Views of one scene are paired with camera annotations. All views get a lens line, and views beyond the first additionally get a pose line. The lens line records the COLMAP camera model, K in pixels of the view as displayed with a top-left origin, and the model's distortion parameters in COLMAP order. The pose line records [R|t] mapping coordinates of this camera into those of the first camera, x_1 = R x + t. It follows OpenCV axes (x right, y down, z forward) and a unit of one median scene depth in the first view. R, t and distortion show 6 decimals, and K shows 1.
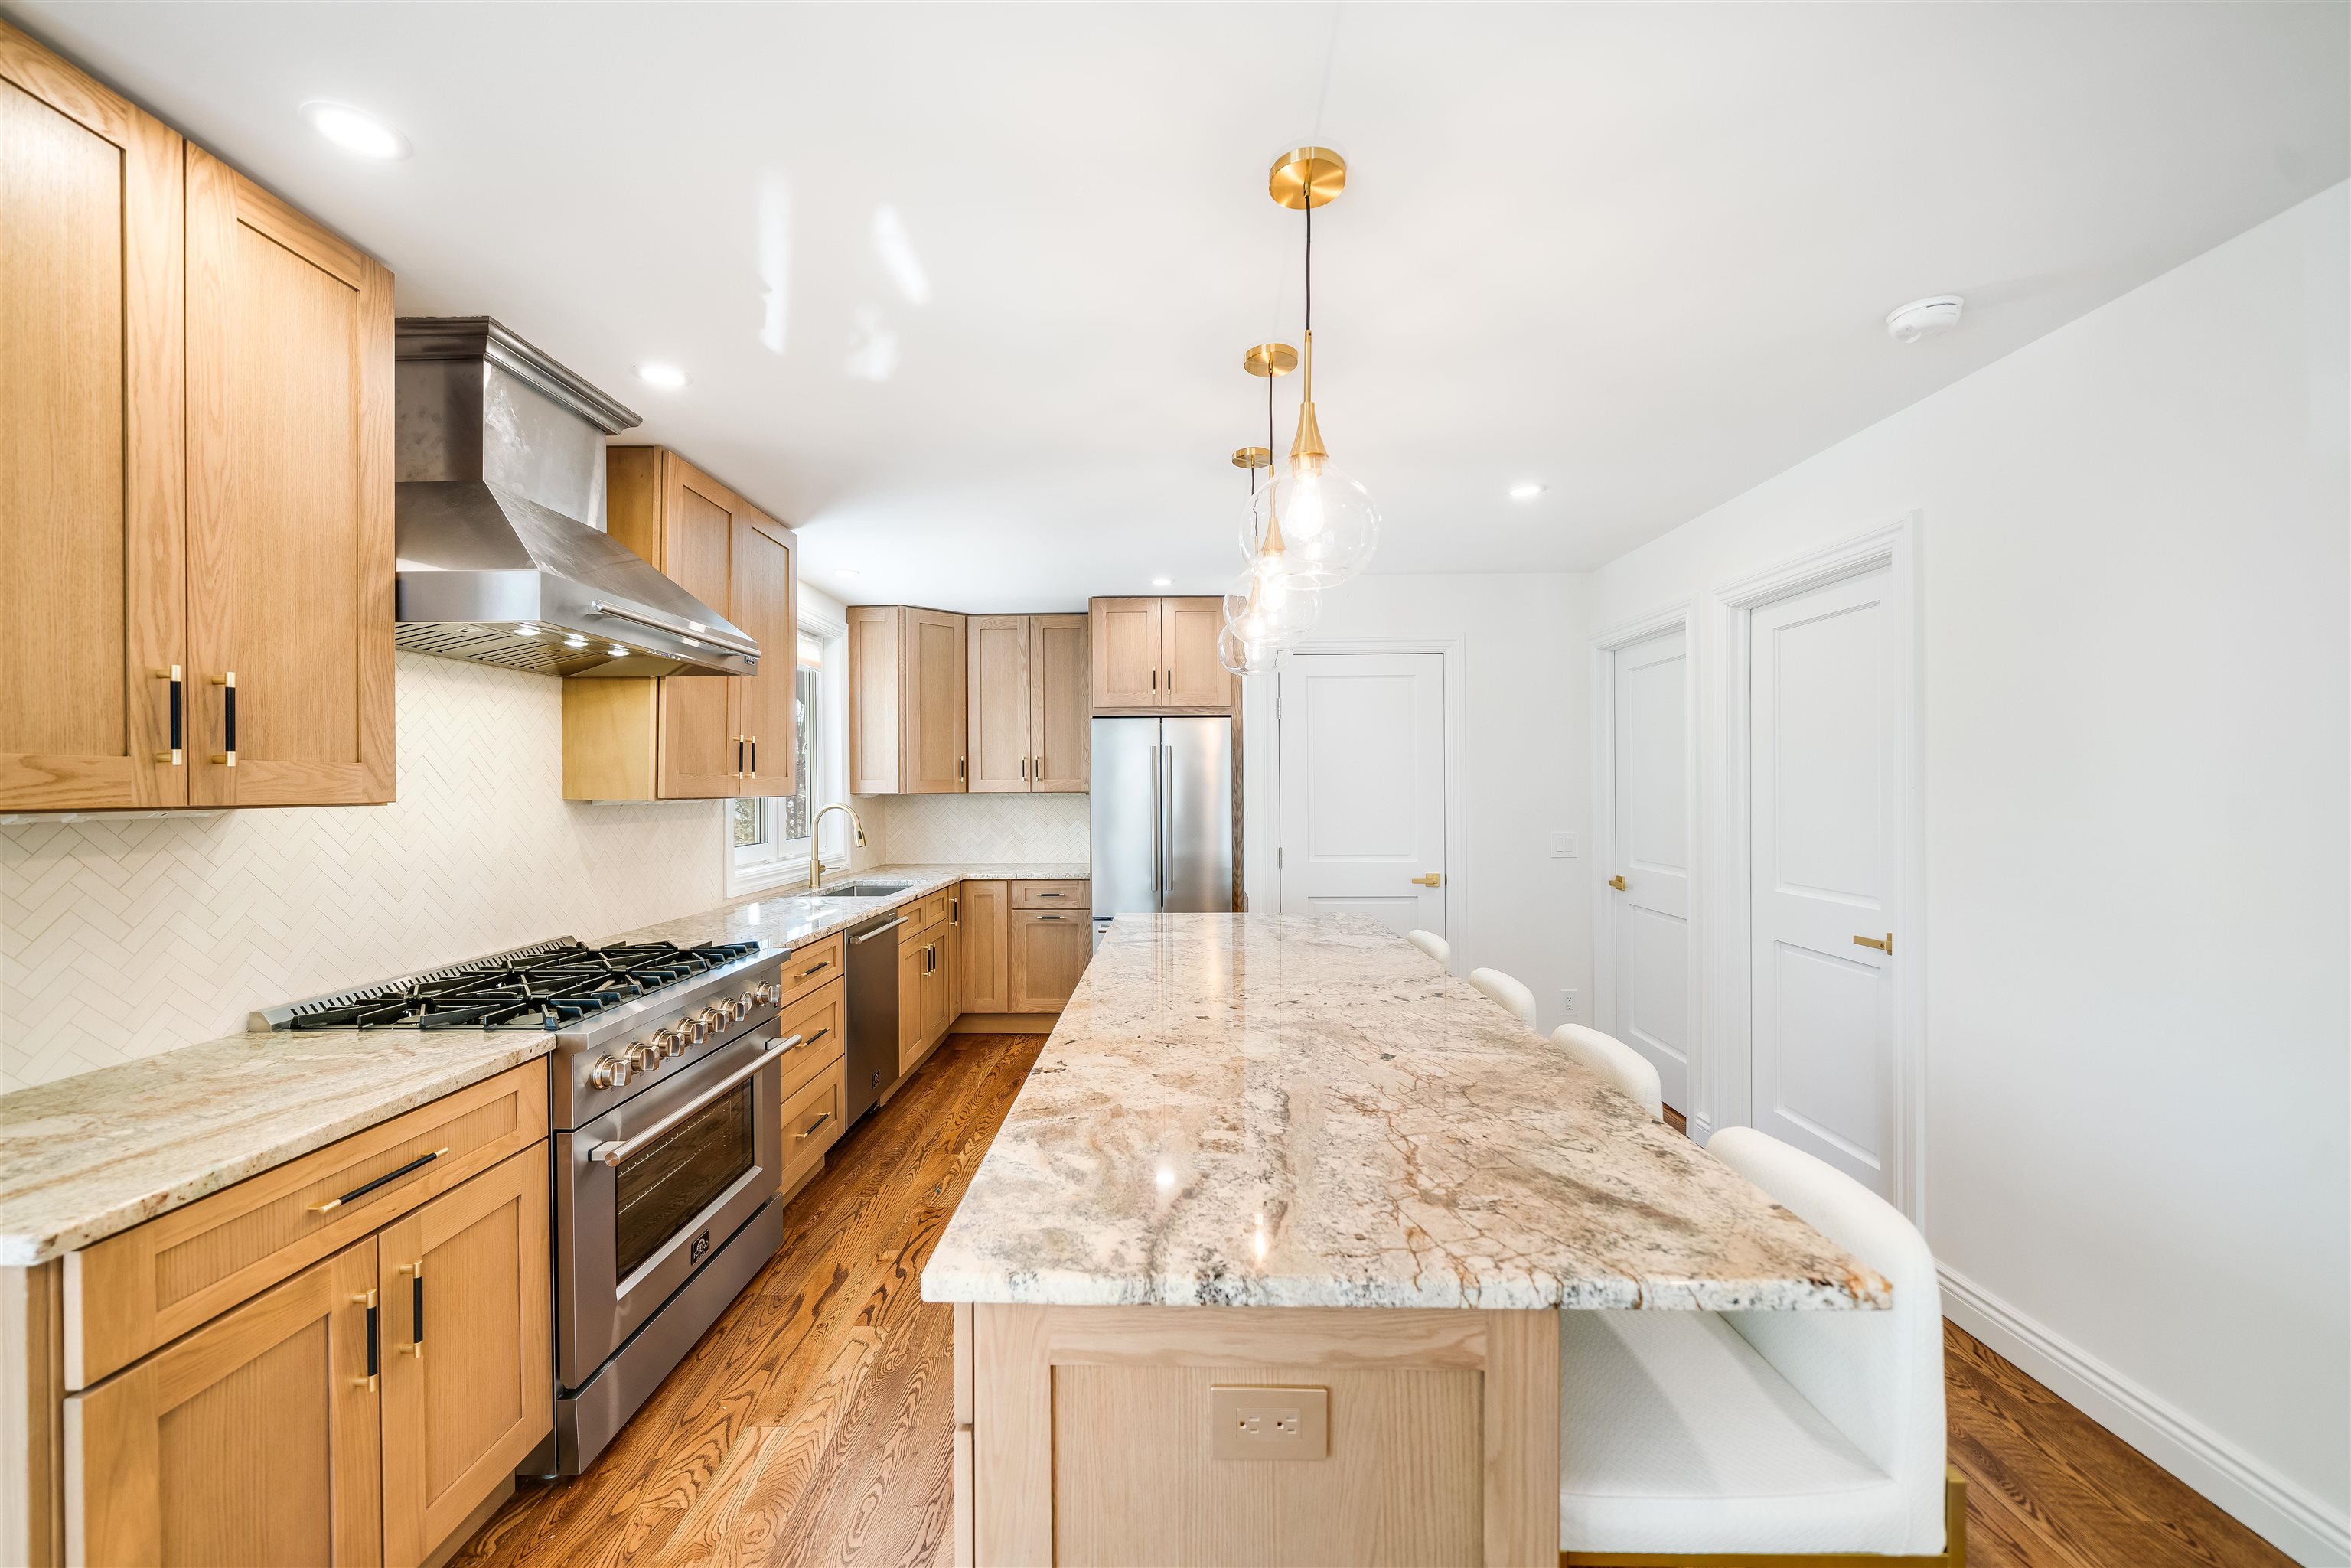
lens RADIAL K [[897.6, 0, 1172.6], [0, 897.6, 790.1], [0, 0, 1]] dist [-0.008200, 0.000591]
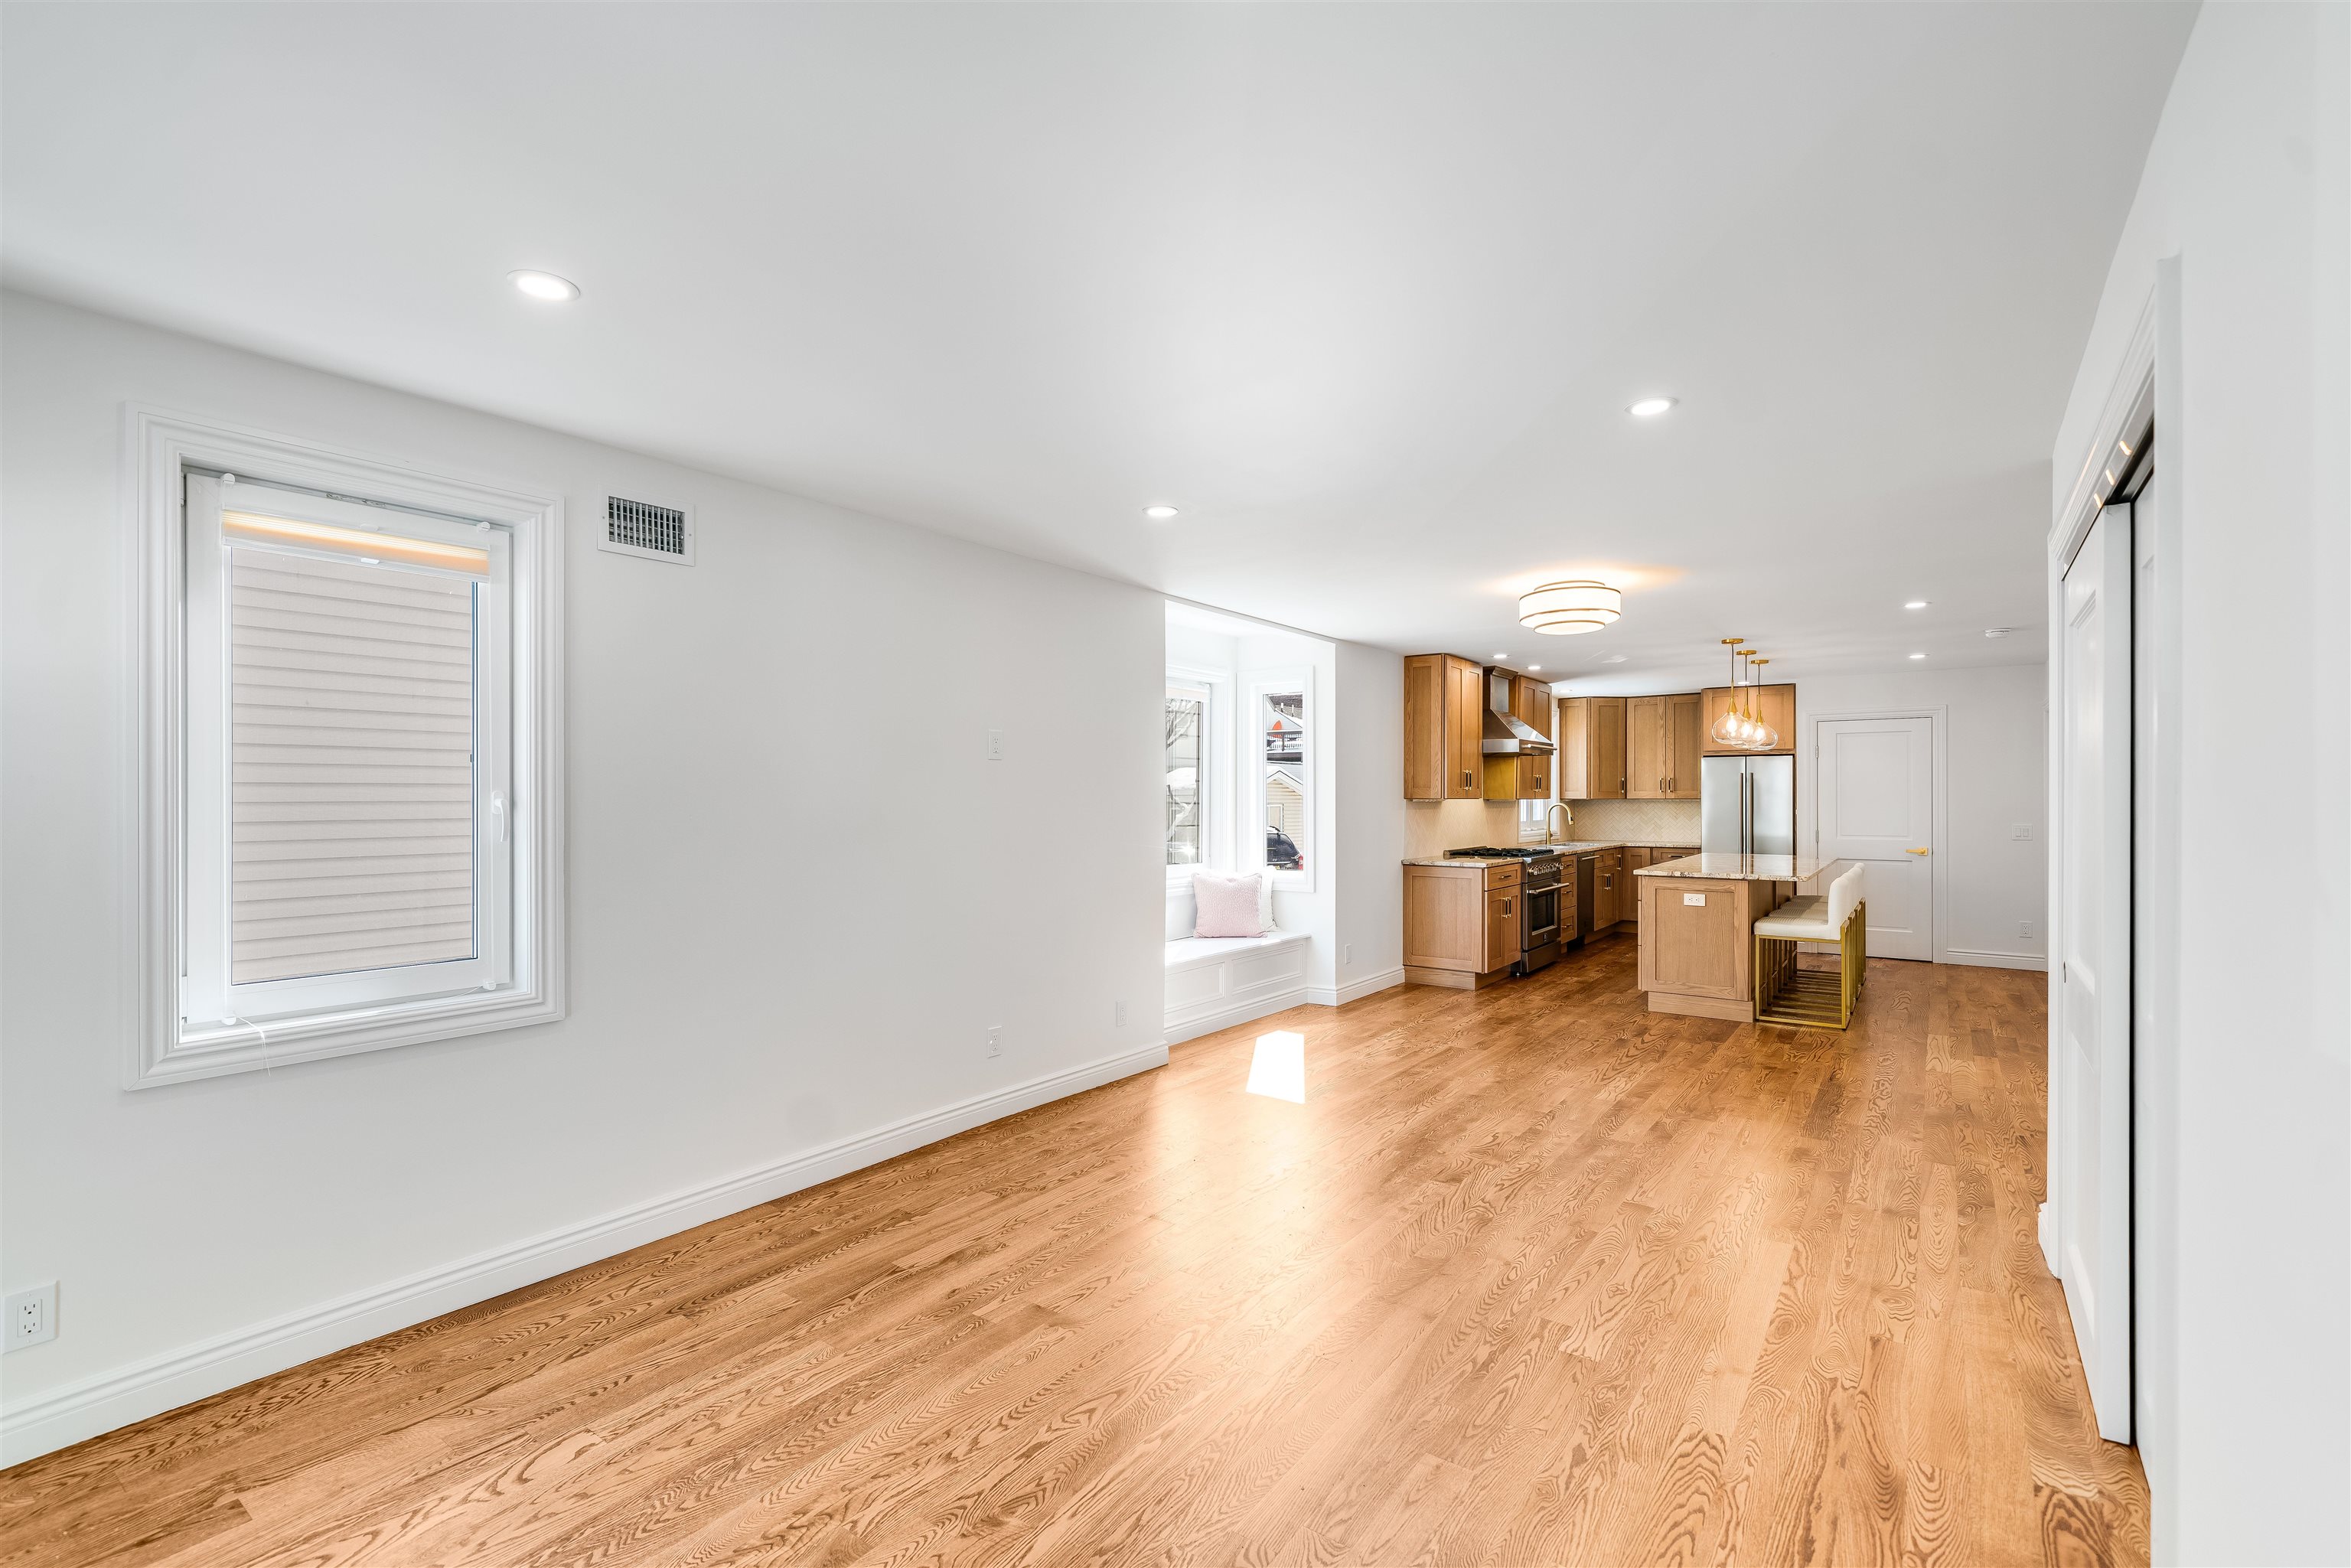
lens RADIAL K [[1001.5, 0, 1164.2], [0, 1001.5, 804.5], [0, 0, 1]] dist [-0.022223, -0.000100]
pose [[0.803988, 0.010299, -0.594557, 0.418679], [-0.007335, 0.999946, 0.007402, 0.012984], [0.594601, -0.001590, 0.804019, -2.262651]]
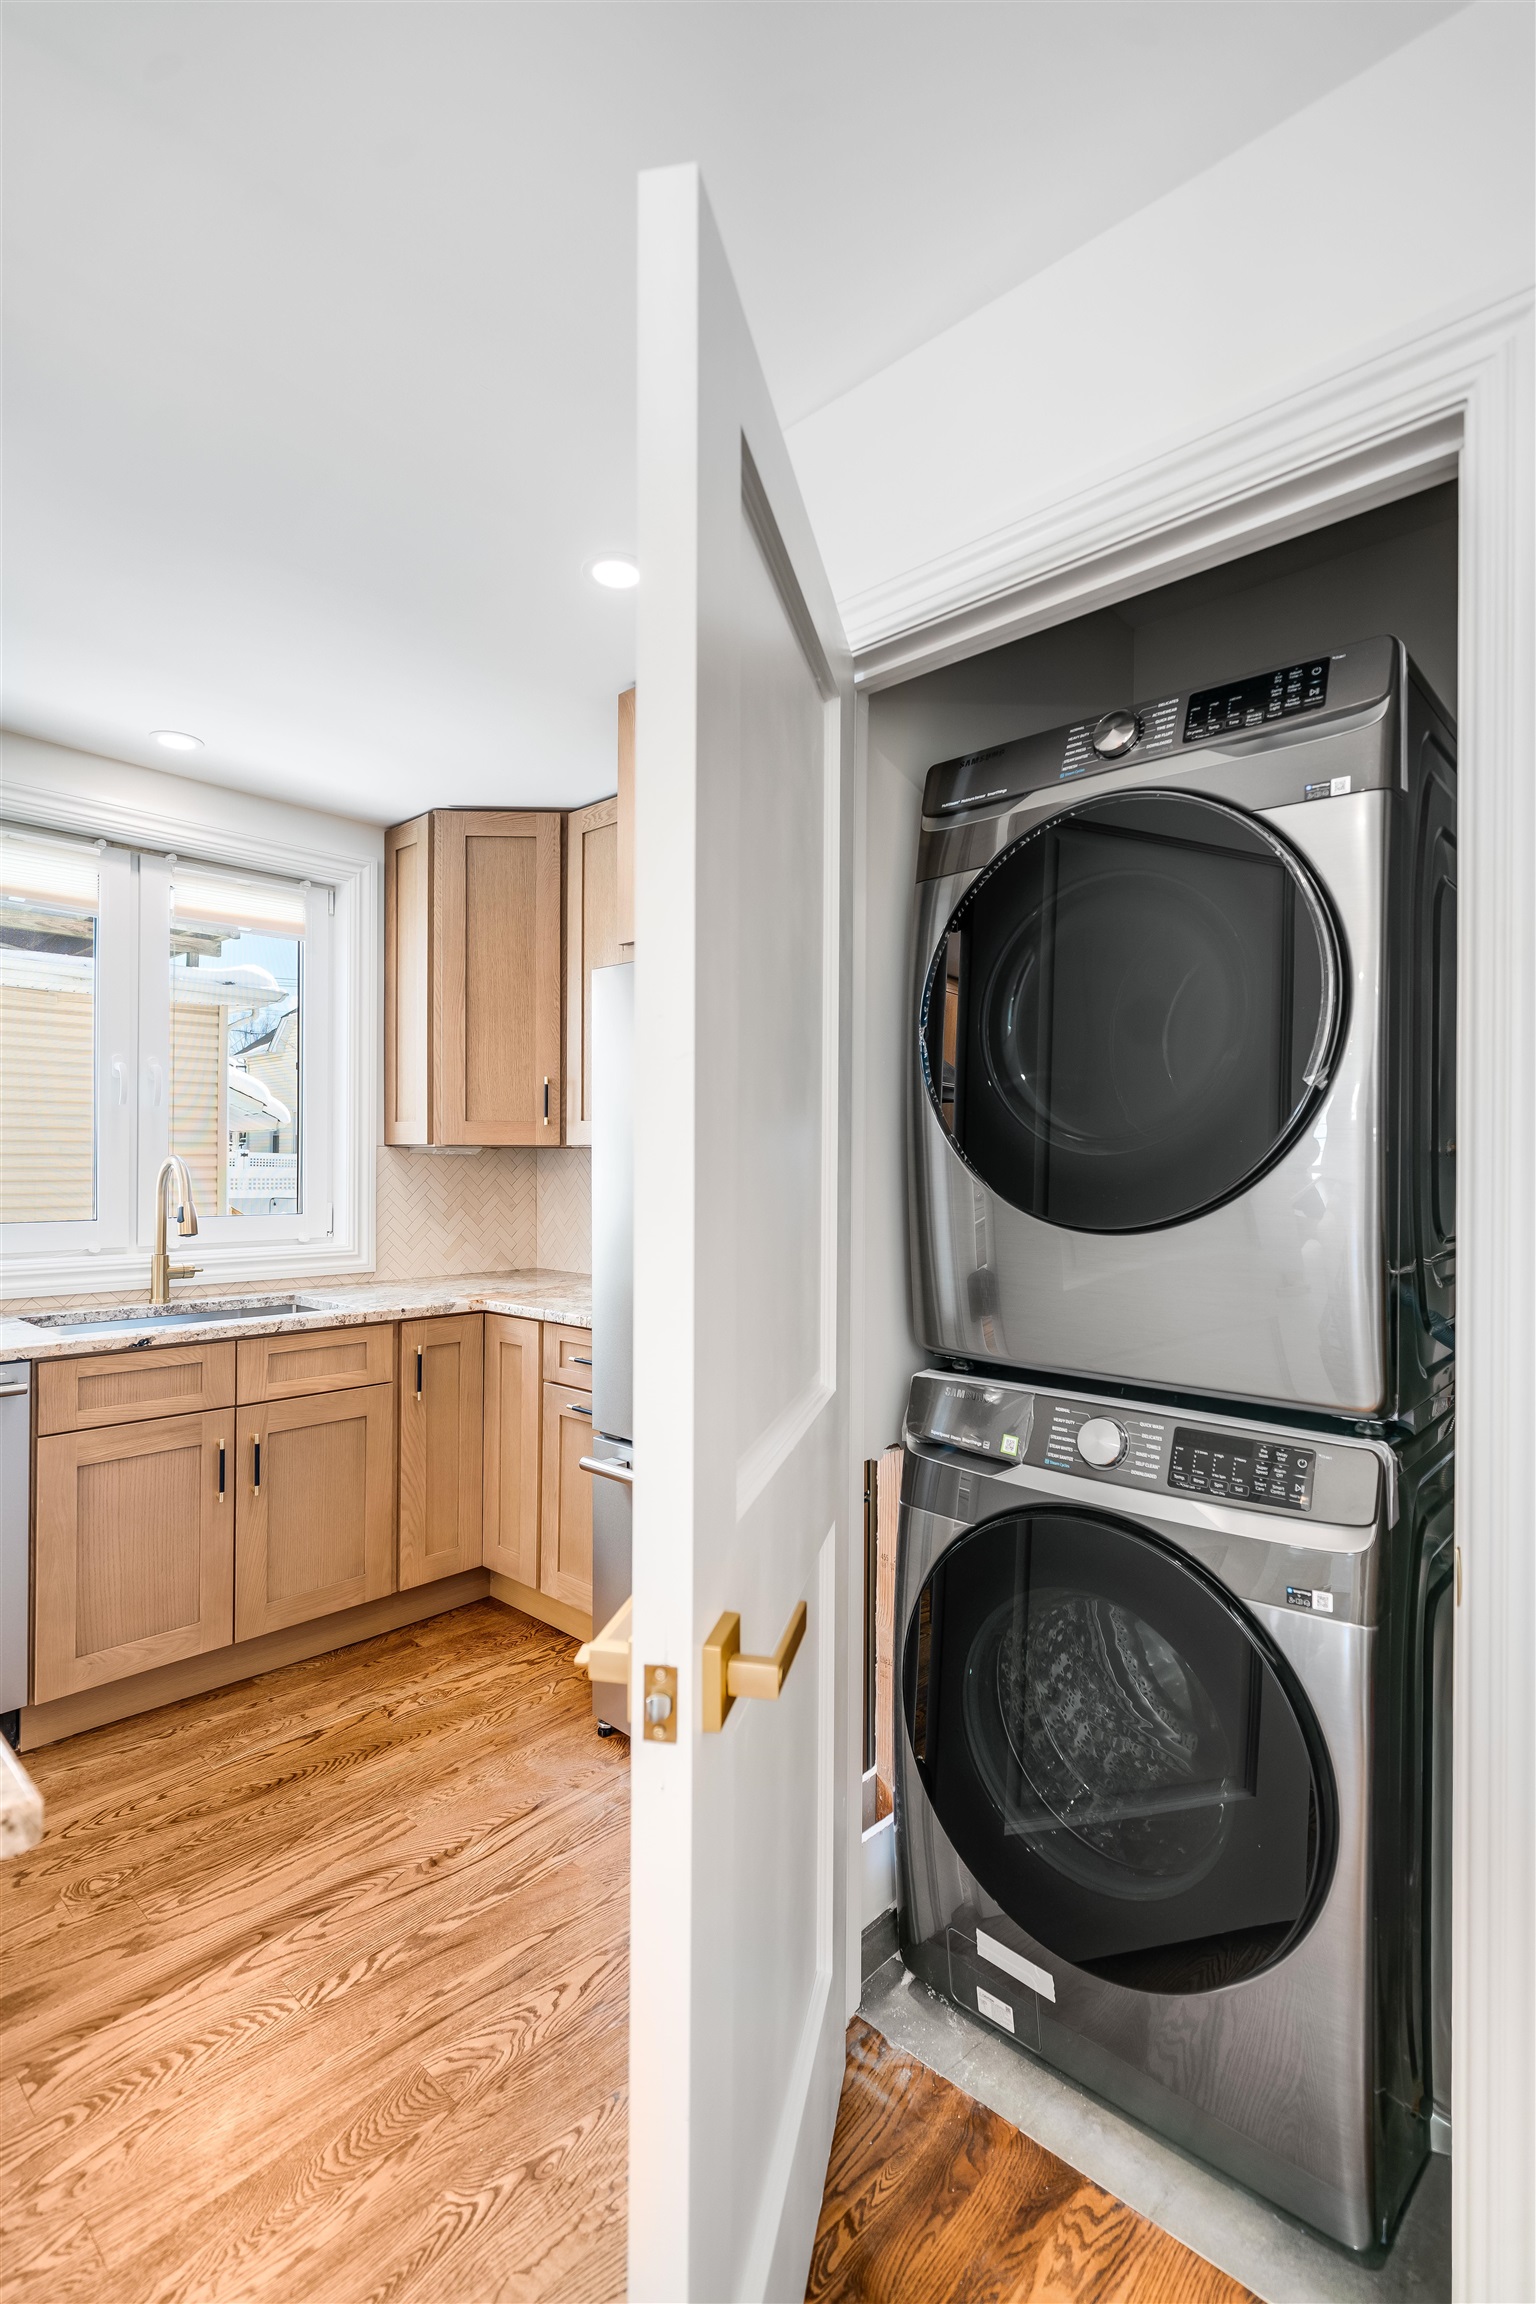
lens RADIAL K [[1054.2, 0, 776.3], [0, 1054.2, 1132.3], [0, 0, 1]] dist [-0.000804, -0.000618]
pose [[0.722318, 0.008849, -0.691505, 0.608559], [-0.015717, 0.999870, -0.003622, -0.008266], [0.691383, 0.013484, 0.722363, 1.296322]]
